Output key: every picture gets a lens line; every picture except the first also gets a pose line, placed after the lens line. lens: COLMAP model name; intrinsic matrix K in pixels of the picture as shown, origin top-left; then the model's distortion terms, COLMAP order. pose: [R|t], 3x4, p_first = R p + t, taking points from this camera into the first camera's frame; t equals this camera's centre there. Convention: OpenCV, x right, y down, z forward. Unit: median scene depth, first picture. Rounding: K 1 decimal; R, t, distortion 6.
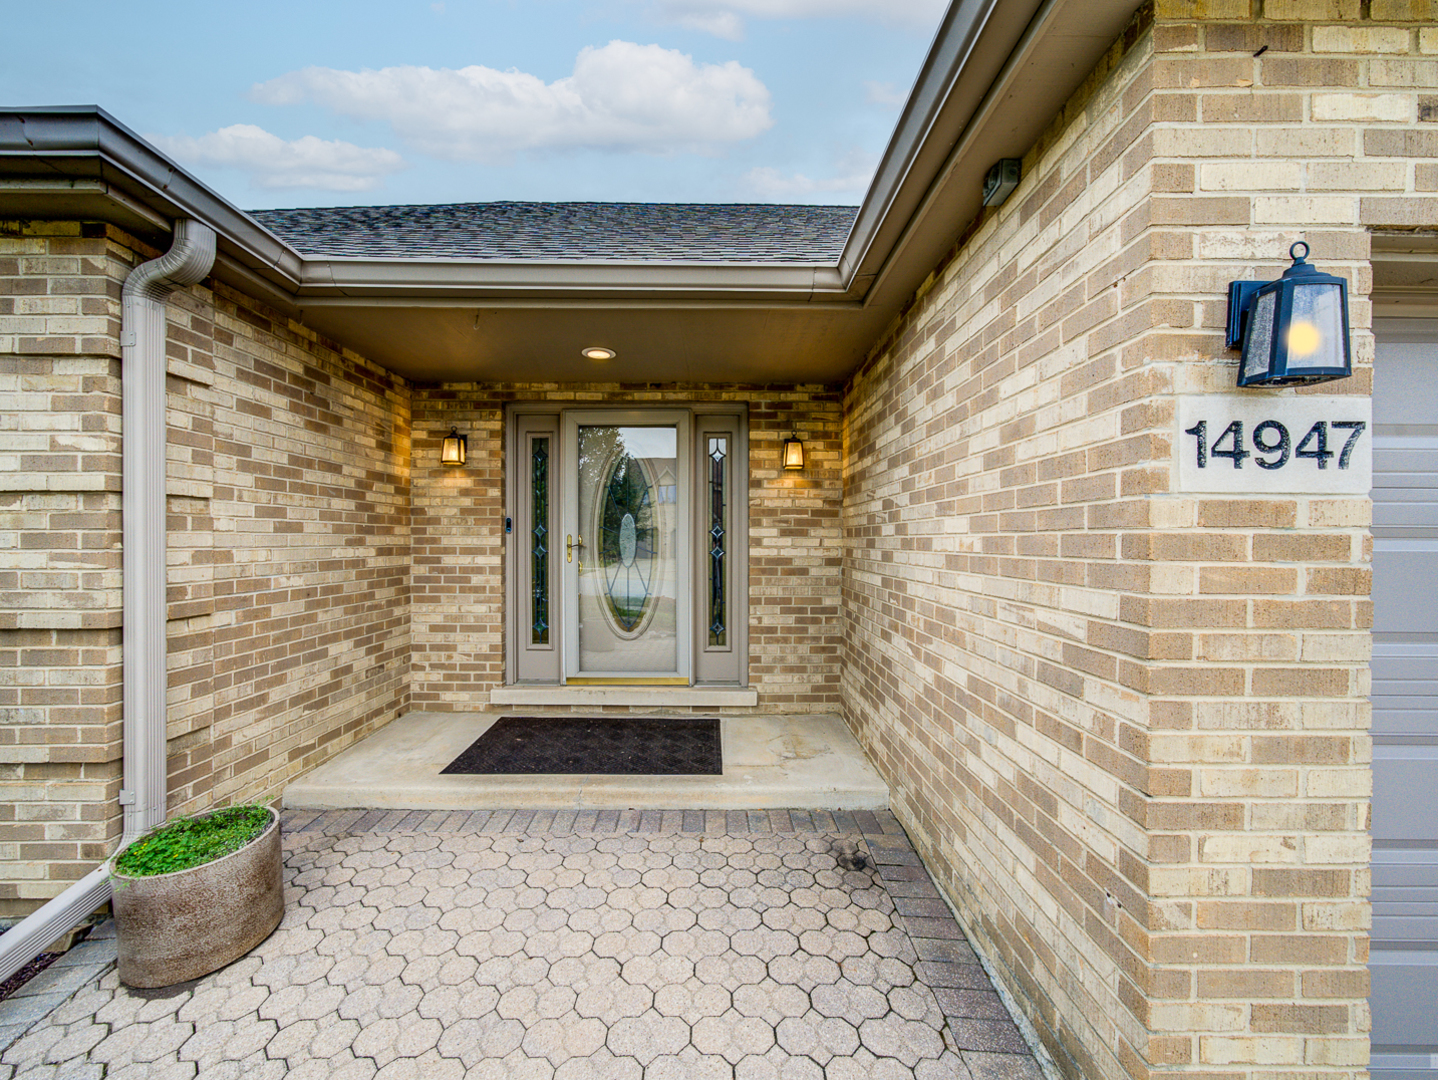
lens RADIAL K [[560.4, 0, 713.6], [0, 560.4, 540.1], [0, 0, 1]] dist [0.001493, -0.000157]
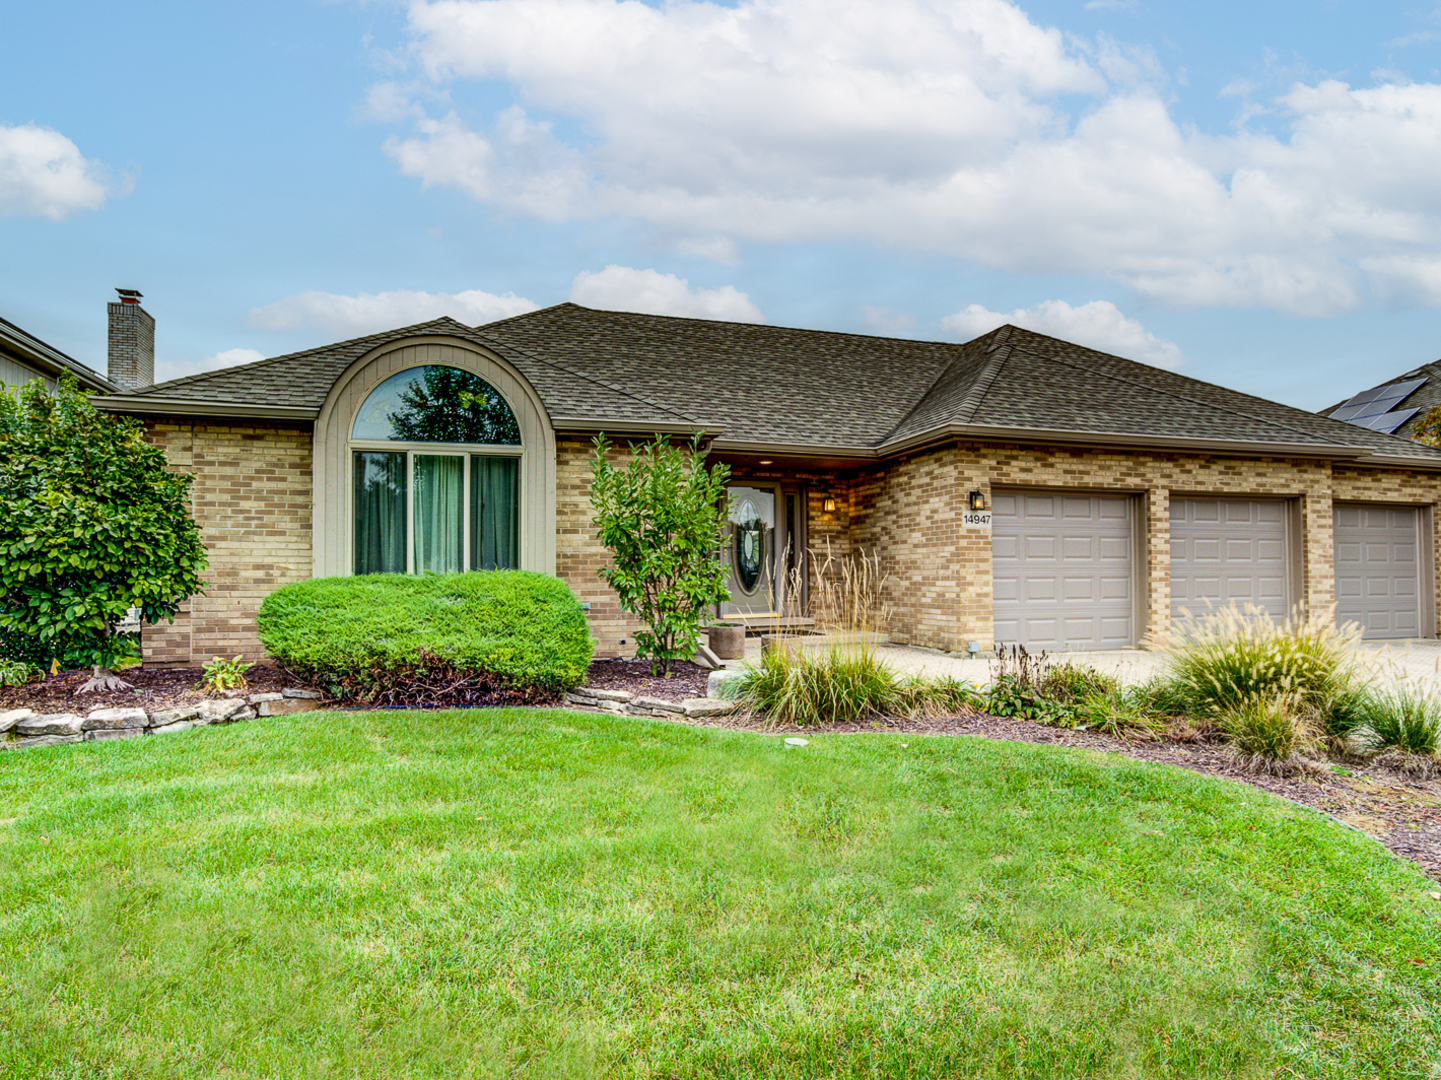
lens RADIAL K [[780.1, 0, 723.4], [0, 780.1, 544.3], [0, 0, 1]] dist [-0.018019, 0.001938]
pose [[0.953731, 0.002955, 0.300647, -2.604595], [0.009226, 0.999193, -0.039087, 0.250220], [-0.300520, 0.040052, 0.952934, -3.900012]]
